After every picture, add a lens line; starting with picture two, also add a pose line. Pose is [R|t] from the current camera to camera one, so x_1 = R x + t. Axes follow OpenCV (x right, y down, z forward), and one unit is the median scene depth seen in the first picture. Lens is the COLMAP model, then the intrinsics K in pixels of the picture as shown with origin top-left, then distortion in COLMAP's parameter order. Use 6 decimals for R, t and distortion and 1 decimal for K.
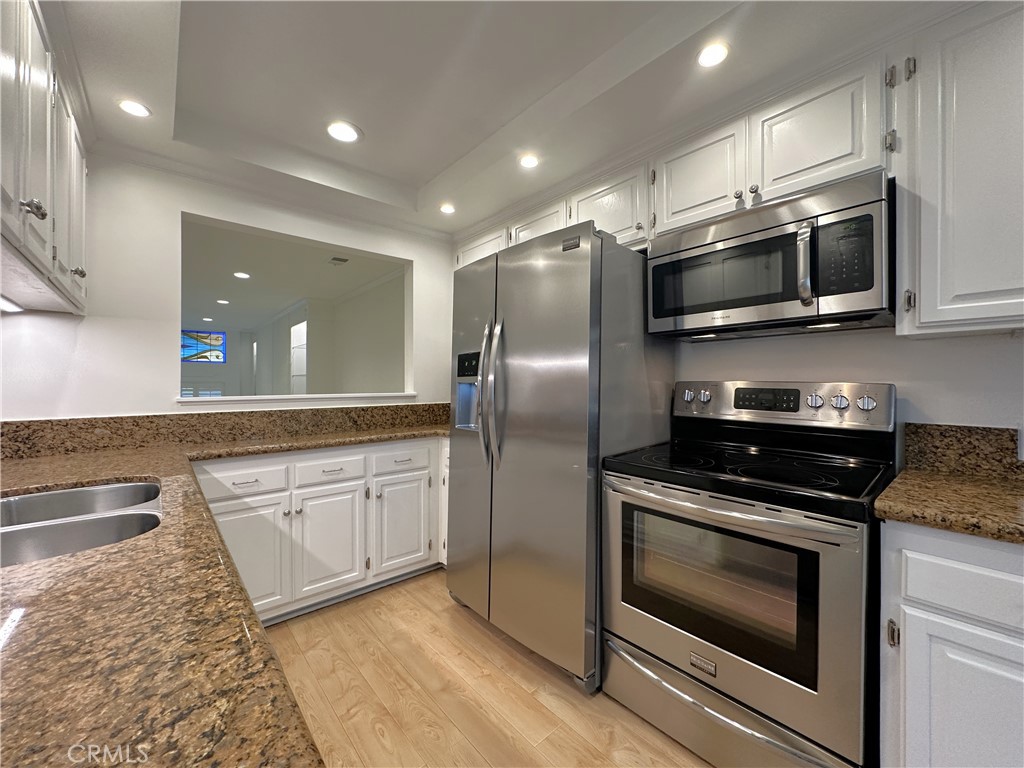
lens RADIAL K [[409.9, 0, 512.0], [0, 409.9, 384.0], [0, 0, 1]] dist [-0.002011, 0.000062]
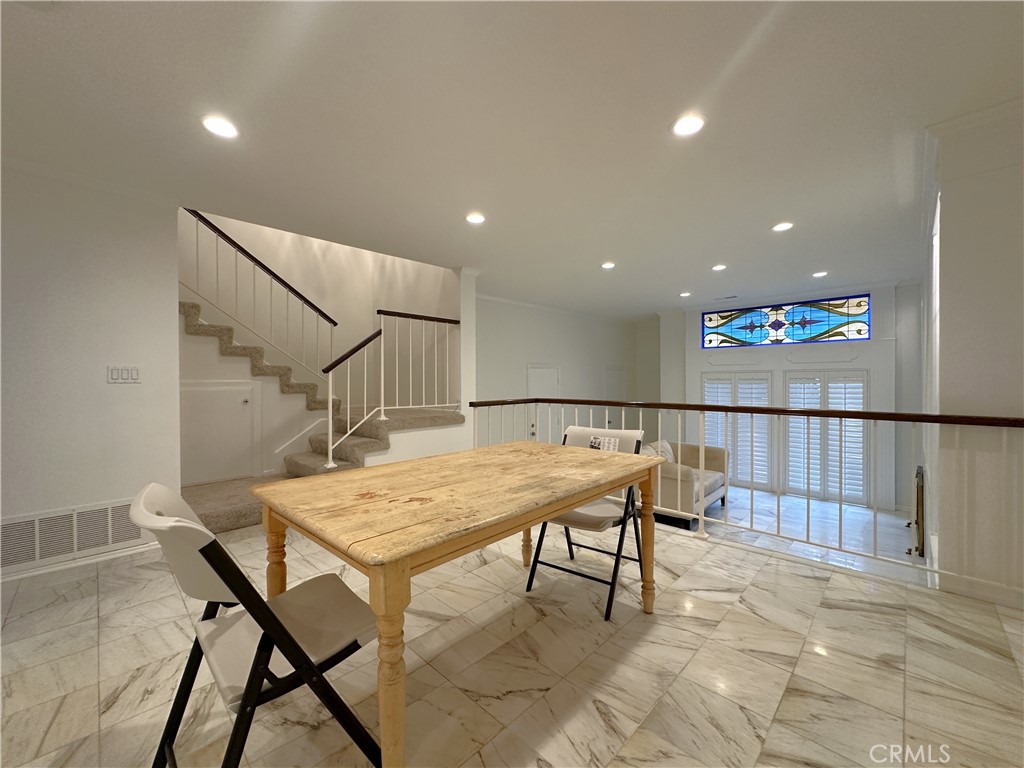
lens RADIAL K [[409.9, 0, 512.0], [0, 409.9, 384.0], [0, 0, 1]] dist [-0.002011, 0.000062]
pose [[0.080103, 0.006976, -0.996762, -0.448174], [0.003919, 0.999966, 0.007314, 0.049817], [0.996779, -0.004492, 0.080073, 1.679526]]
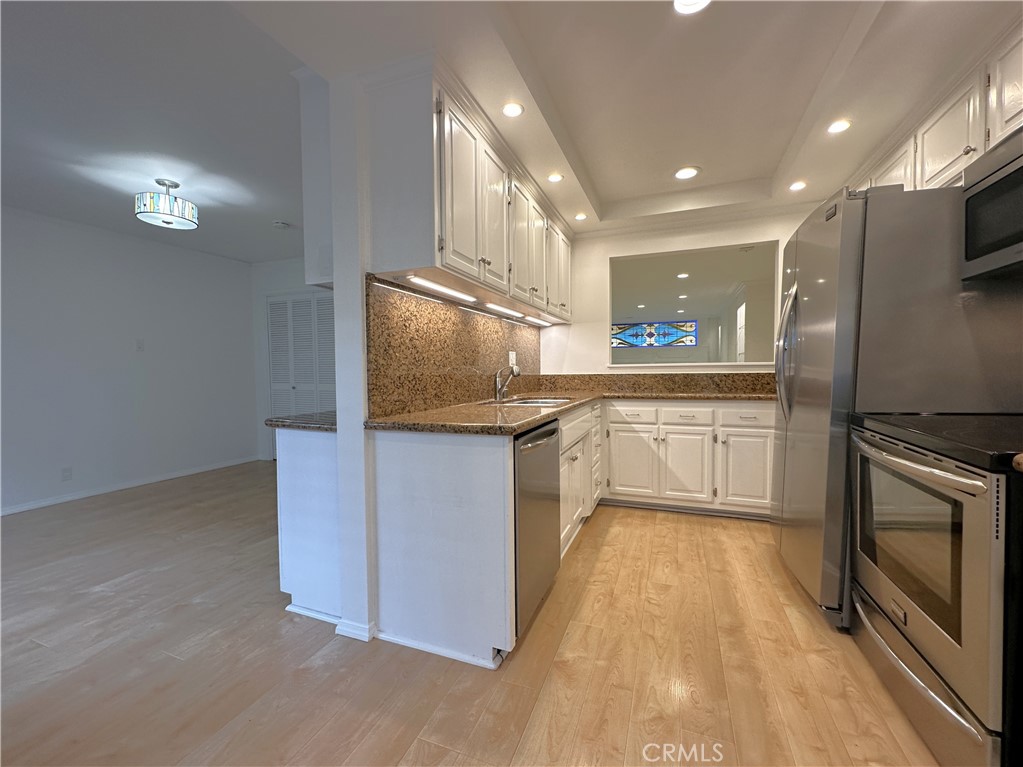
lens RADIAL K [[417.9, 0, 511.5], [0, 417.9, 383.5], [0, 0, 1]] dist [-0.002678, 0.000270]
pose [[0.463667, 0.028777, -0.885542, 0.572291], [0.007605, 0.999306, 0.036456, 0.044437], [0.885977, -0.023638, 0.463126, -0.199423]]
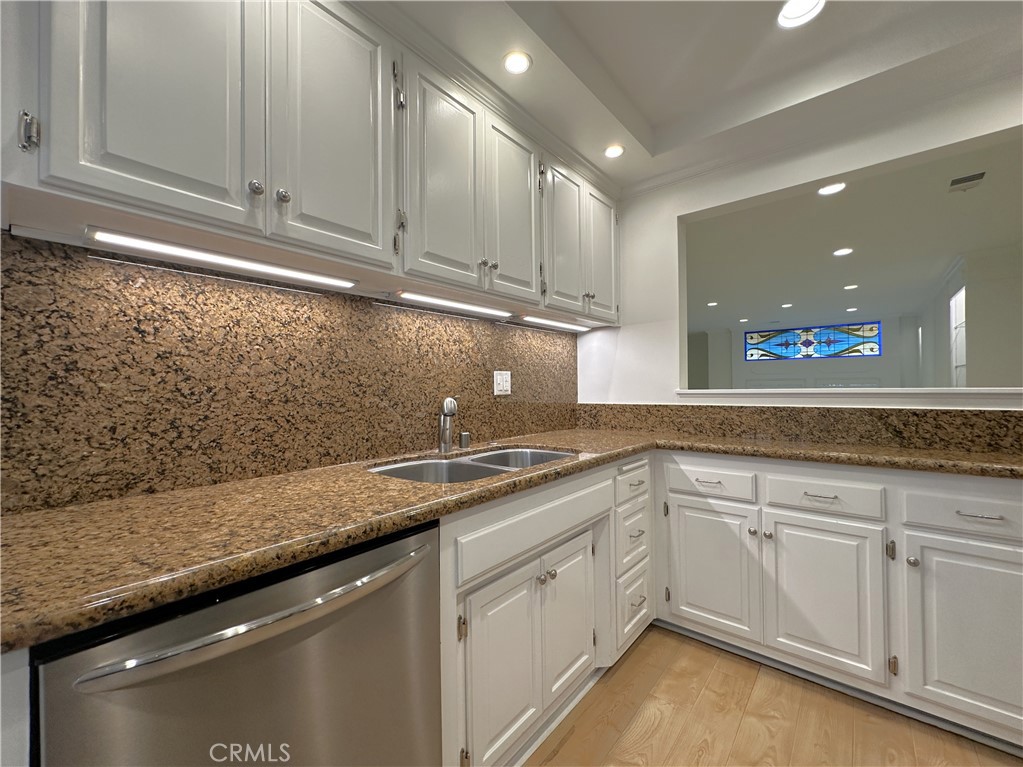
lens RADIAL K [[413.8, 0, 511.5], [0, 413.8, 383.5], [0, 0, 1]] dist [-0.003663, 0.000198]
pose [[0.154528, -0.006038, -0.987970, 0.189626], [0.009477, 0.999944, -0.004629, 0.017424], [0.987943, -0.008648, 0.154577, 0.386854]]
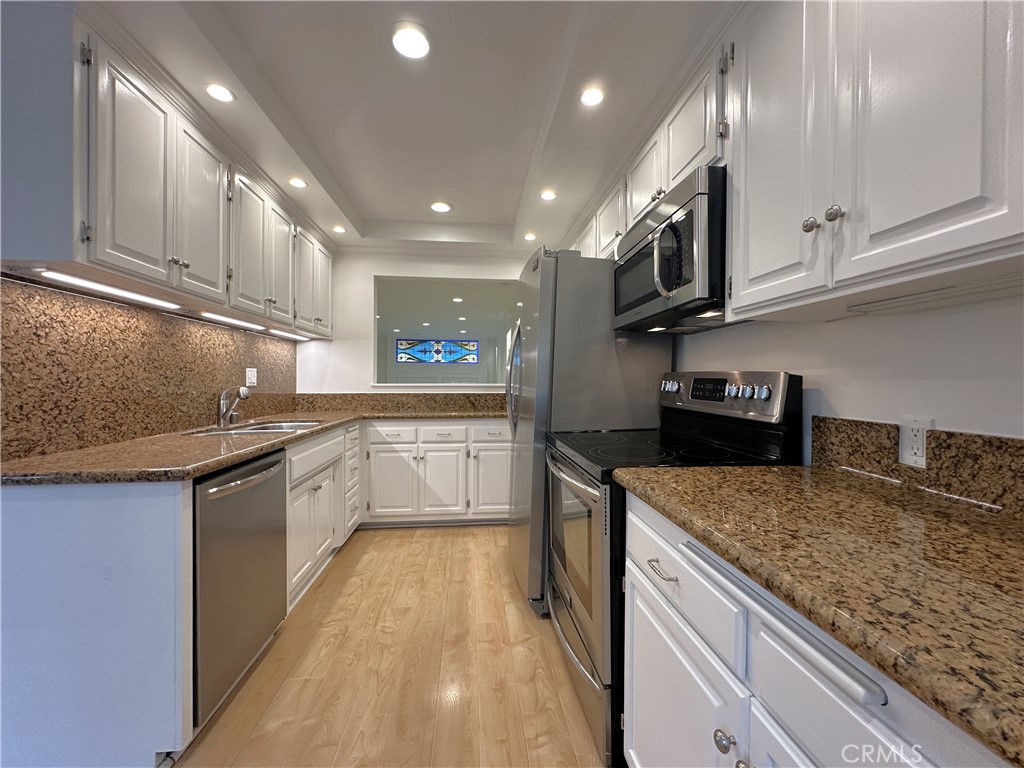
lens RADIAL K [[409.9, 0, 512.0], [0, 409.9, 384.0], [0, 0, 1]] dist [-0.002011, 0.000062]
pose [[0.818365, 0.010724, -0.574599, 0.644242], [-0.007688, 0.999941, 0.007713, 0.016351], [0.574648, -0.001895, 0.818399, -0.074839]]
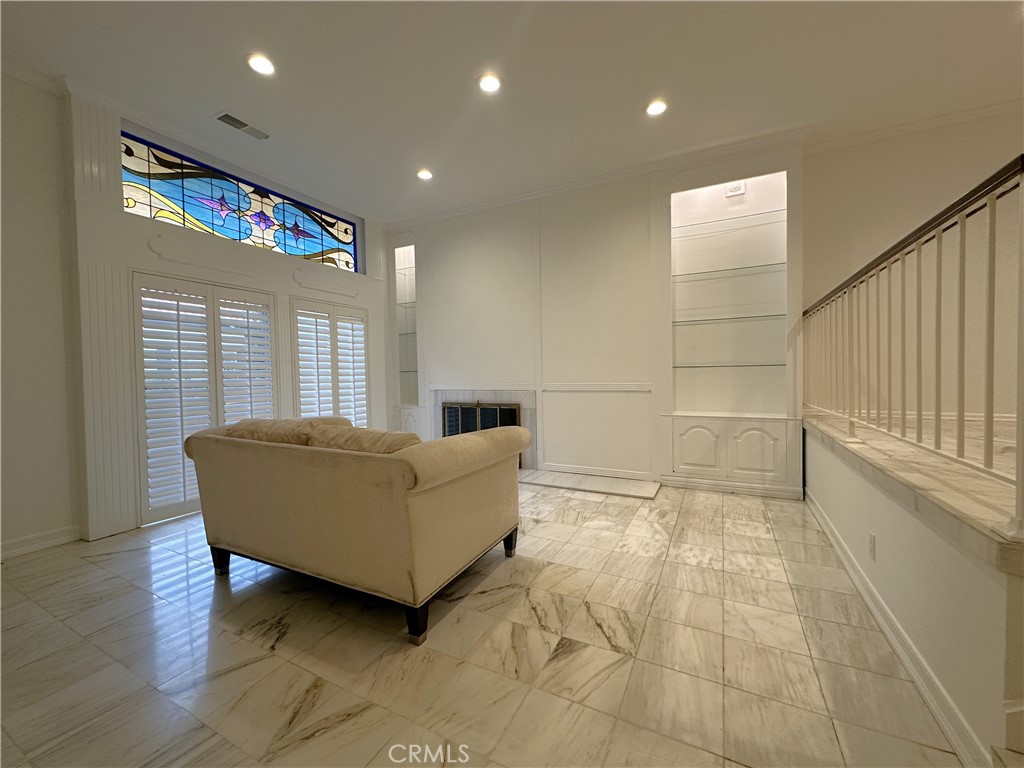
lens RADIAL K [[409.9, 0, 512.0], [0, 409.9, 384.0], [0, 0, 1]] dist [-0.002011, 0.000062]
pose [[0.927907, -0.021477, 0.372192, -3.141562], [0.012554, 0.999573, 0.026382, 0.375700], [-0.372599, -0.019808, 0.927781, 1.707012]]
